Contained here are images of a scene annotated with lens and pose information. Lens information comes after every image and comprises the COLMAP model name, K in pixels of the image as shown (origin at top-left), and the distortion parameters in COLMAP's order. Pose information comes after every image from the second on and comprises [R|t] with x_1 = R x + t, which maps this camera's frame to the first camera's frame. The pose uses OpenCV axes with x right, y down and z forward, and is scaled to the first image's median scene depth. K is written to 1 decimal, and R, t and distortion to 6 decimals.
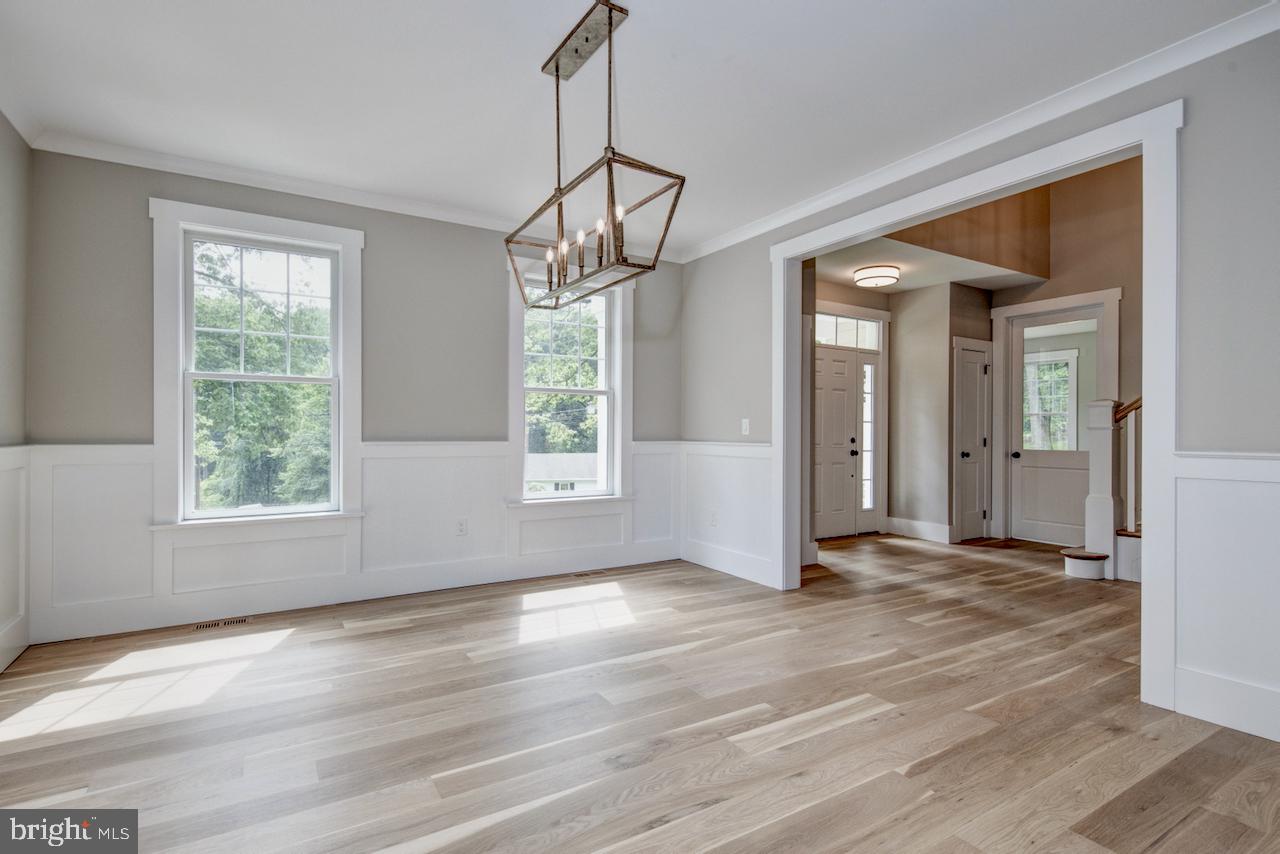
lens RADIAL K [[627.3, 0, 640.0], [0, 627.3, 427.0], [0, 0, 1]] dist [0.001698, 0.000177]
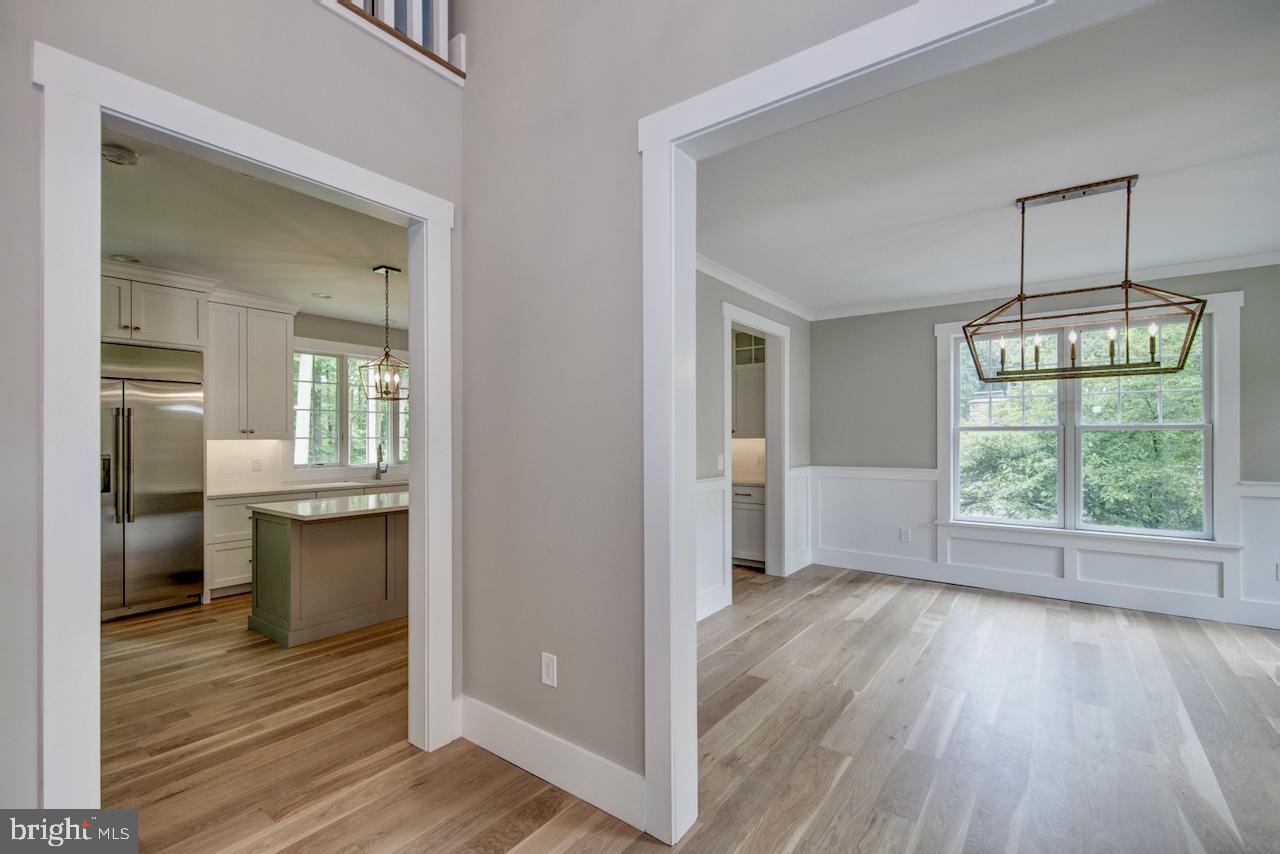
lens RADIAL K [[540.7, 0, 622.8], [0, 540.7, 428.1], [0, 0, 1]] dist [-0.000290, 0.000003]
pose [[-0.943953, -0.006055, -0.330024, 1.145288], [-0.000345, 0.999849, -0.017359, -0.089270], [0.330079, -0.016272, -0.943813, 1.679283]]
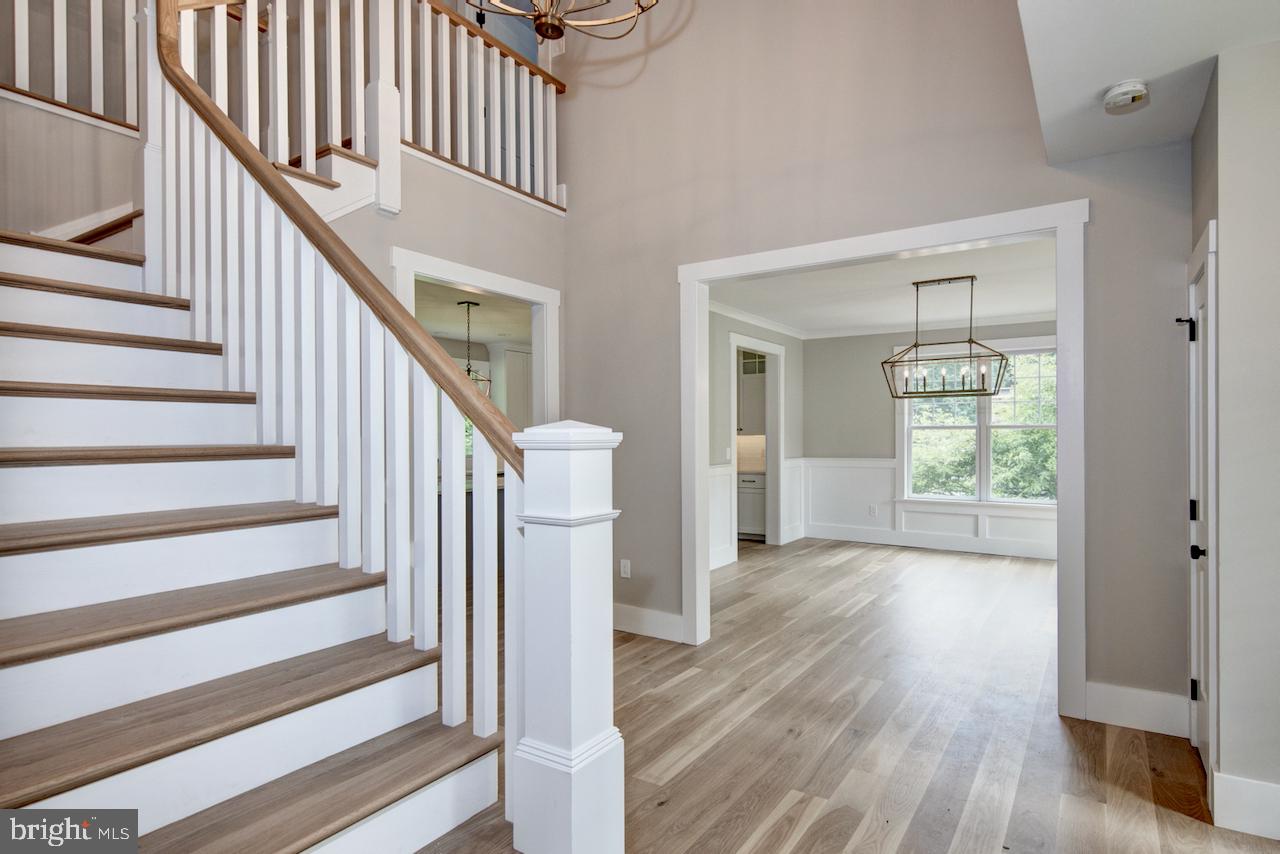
lens RADIAL K [[627.3, 0, 640.0], [0, 627.3, 427.0], [0, 0, 1]] dist [0.001698, 0.000177]
pose [[-0.936692, -0.001967, -0.350149, 1.544366], [0.002050, 0.999936, -0.011103, -0.093035], [0.350149, -0.011118, -0.936628, 2.477701]]
